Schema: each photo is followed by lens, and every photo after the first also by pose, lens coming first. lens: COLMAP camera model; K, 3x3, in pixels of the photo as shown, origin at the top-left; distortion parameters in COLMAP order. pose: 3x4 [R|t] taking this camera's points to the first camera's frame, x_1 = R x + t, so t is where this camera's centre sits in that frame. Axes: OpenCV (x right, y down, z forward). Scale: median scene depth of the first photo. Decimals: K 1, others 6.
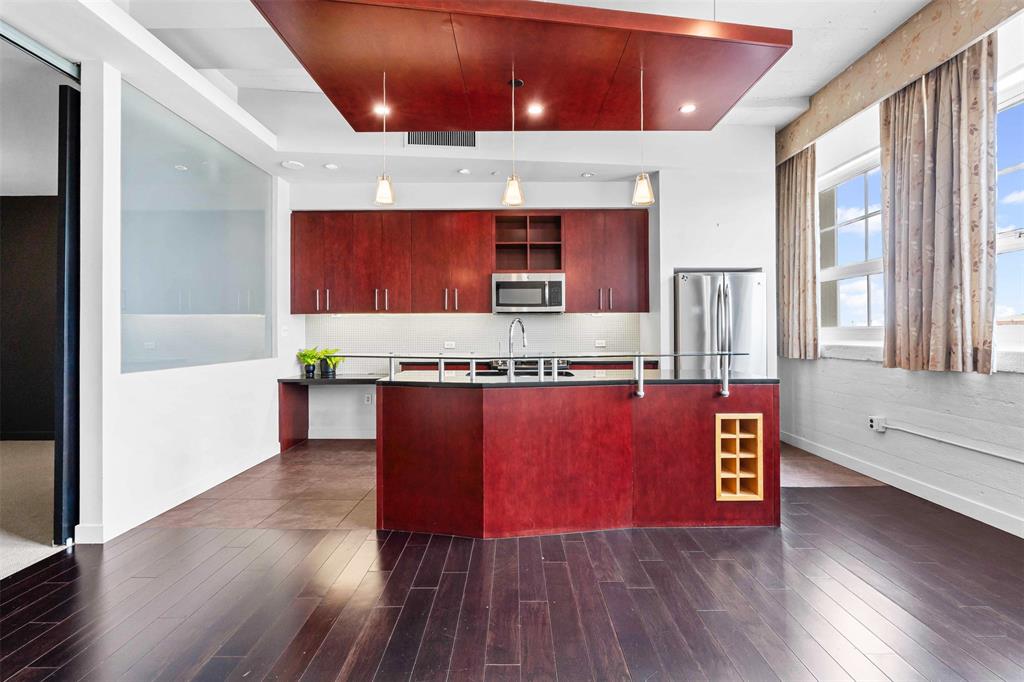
lens RADIAL K [[470.3, 0, 513.2], [0, 470.3, 331.5], [0, 0, 1]] dist [-0.005207, 0.003588]
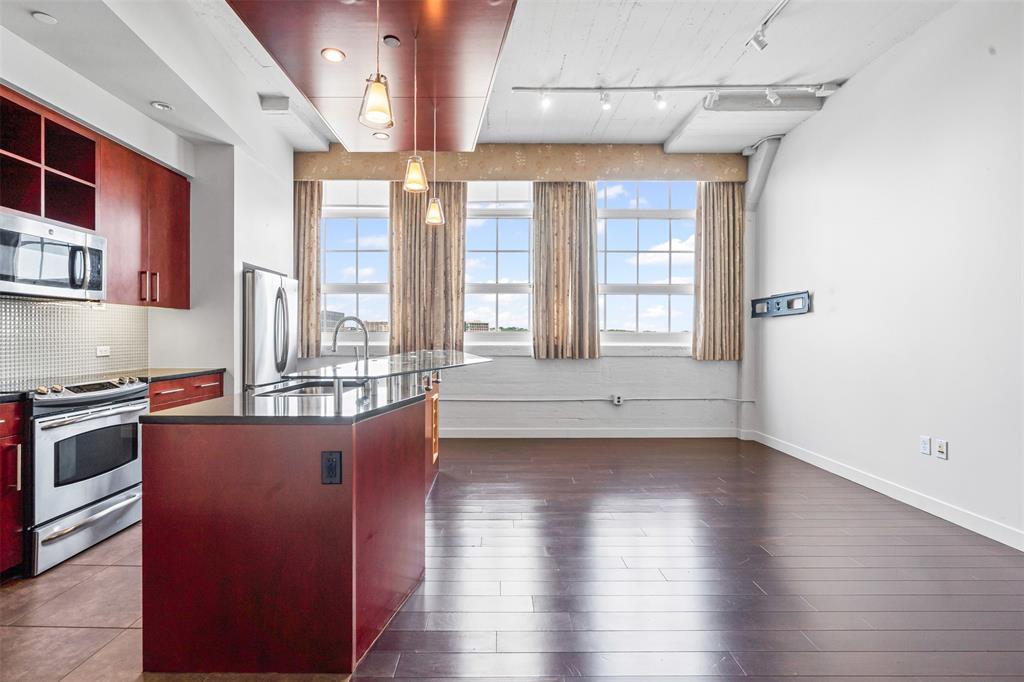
lens RADIAL K [[470.3, 0, 497.5], [0, 470.3, 338.2], [0, 0, 1]] dist [-0.005207, 0.003588]
pose [[0.000062, -0.001665, 0.999999, -0.592685], [-0.003073, 0.999994, 0.001665, 0.005780], [-0.999995, -0.003073, 0.000057, 0.563005]]
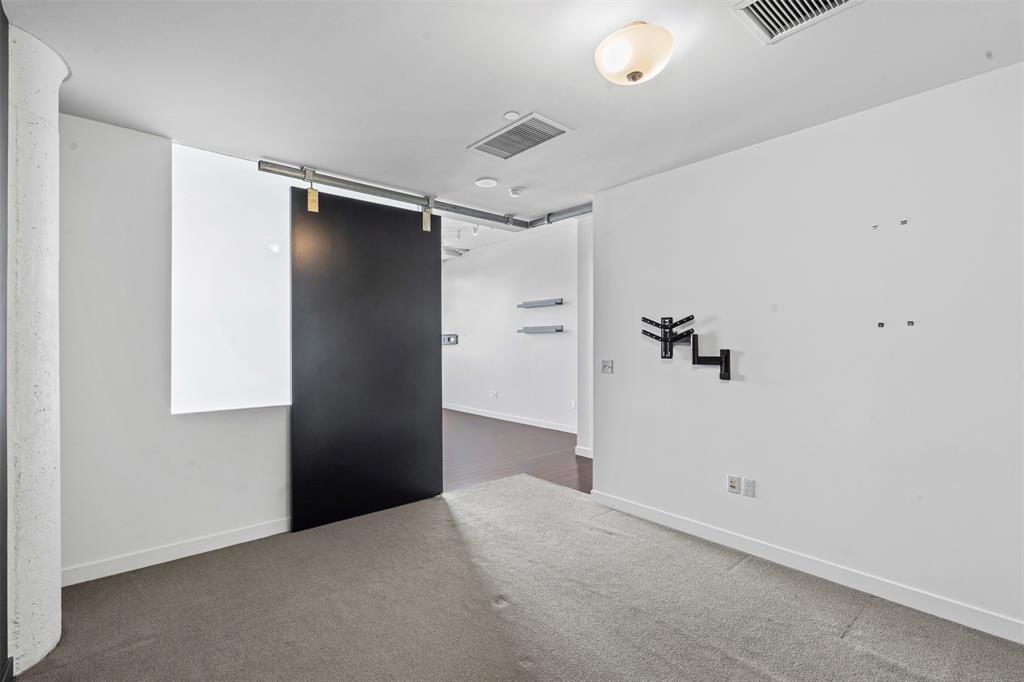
lens RADIAL K [[470.3, 0, 508.3], [0, 470.3, 341.8], [0, 0, 1]] dist [-0.005207, 0.003588]
pose [[-0.661921, 0.008053, 0.749531, -1.484011], [0.002613, 0.999961, -0.008436, -0.040387], [-0.749569, -0.003625, -0.661916, 1.233303]]
